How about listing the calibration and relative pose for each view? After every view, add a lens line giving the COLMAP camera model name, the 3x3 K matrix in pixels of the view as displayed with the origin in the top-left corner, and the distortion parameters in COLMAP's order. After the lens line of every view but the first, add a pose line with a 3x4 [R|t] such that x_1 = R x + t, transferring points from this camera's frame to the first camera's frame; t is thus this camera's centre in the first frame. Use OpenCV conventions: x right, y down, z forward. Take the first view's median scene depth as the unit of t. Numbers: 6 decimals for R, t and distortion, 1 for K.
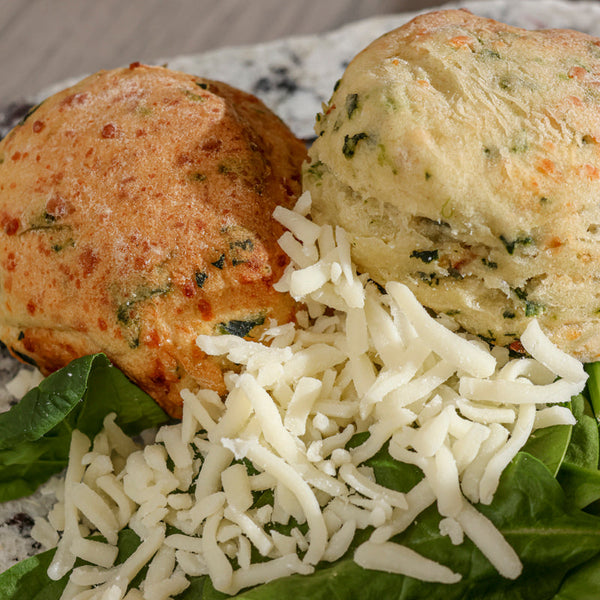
lens RADIAL K [[2364.5, 0, 307.1], [0, 2364.5, 301.5], [0, 0, 1]] dist [0.330827, 0.769929]
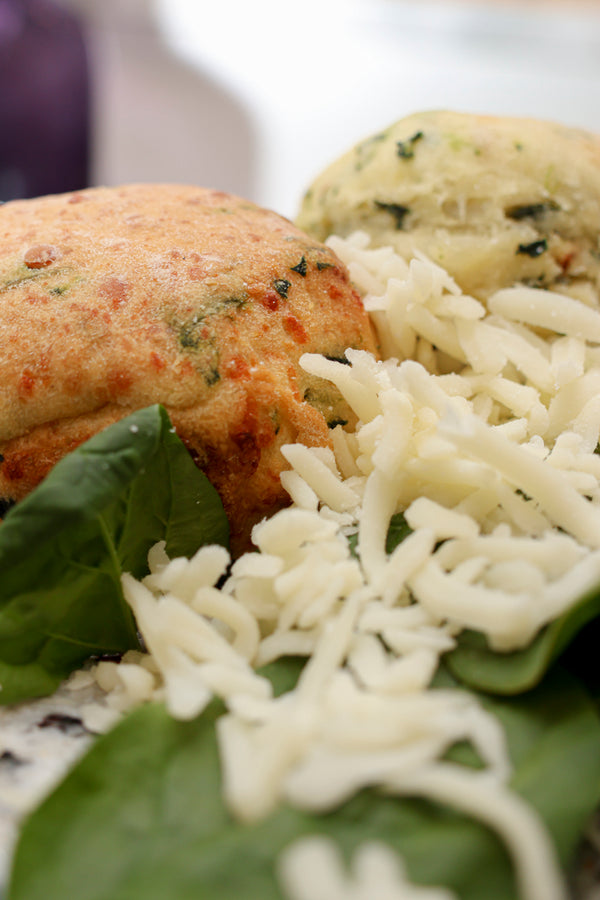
lens RADIAL K [[1191.5, 0, 300.0], [0, 1191.5, 450.0], [0, 0, 1]] dist [0.000250, 0.267800]
pose [[0.873875, -0.046156, 0.483954, -0.217207], [0.301471, 0.832413, -0.464977, 0.200931], [-0.381389, 0.552230, 0.741340, 0.755418]]
